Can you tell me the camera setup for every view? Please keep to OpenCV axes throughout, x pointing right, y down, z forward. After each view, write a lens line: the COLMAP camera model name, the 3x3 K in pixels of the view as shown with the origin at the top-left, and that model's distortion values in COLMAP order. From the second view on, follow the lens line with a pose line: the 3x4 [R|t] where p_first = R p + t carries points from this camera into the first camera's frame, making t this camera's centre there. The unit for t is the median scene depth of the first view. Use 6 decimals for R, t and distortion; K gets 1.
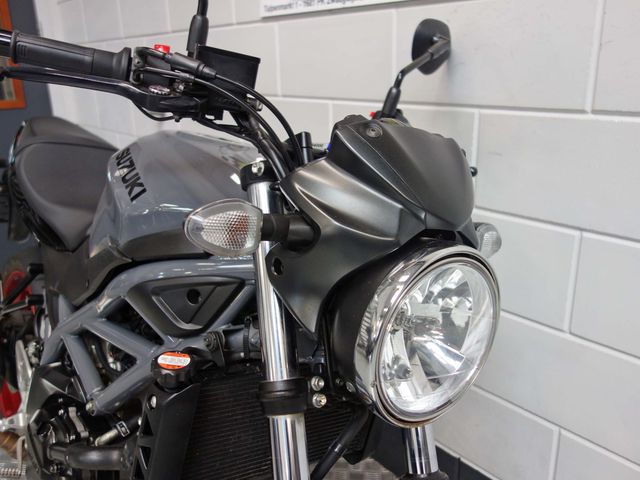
lens RADIAL K [[558.0, 0, 309.2], [0, 558.0, 239.3], [0, 0, 1]] dist [0.009798, 0.005156]
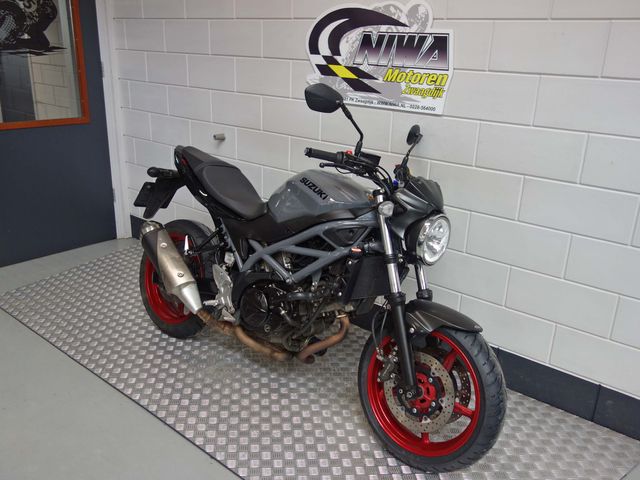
lens RADIAL K [[558.0, 0, 309.2], [0, 558.0, 239.3], [0, 0, 1]] dist [0.009798, 0.005156]
pose [[0.983512, -0.012654, 0.180400, -1.100888], [0.008740, 0.999709, 0.022473, 0.080842], [-0.180632, -0.020525, 0.983337, -2.154825]]
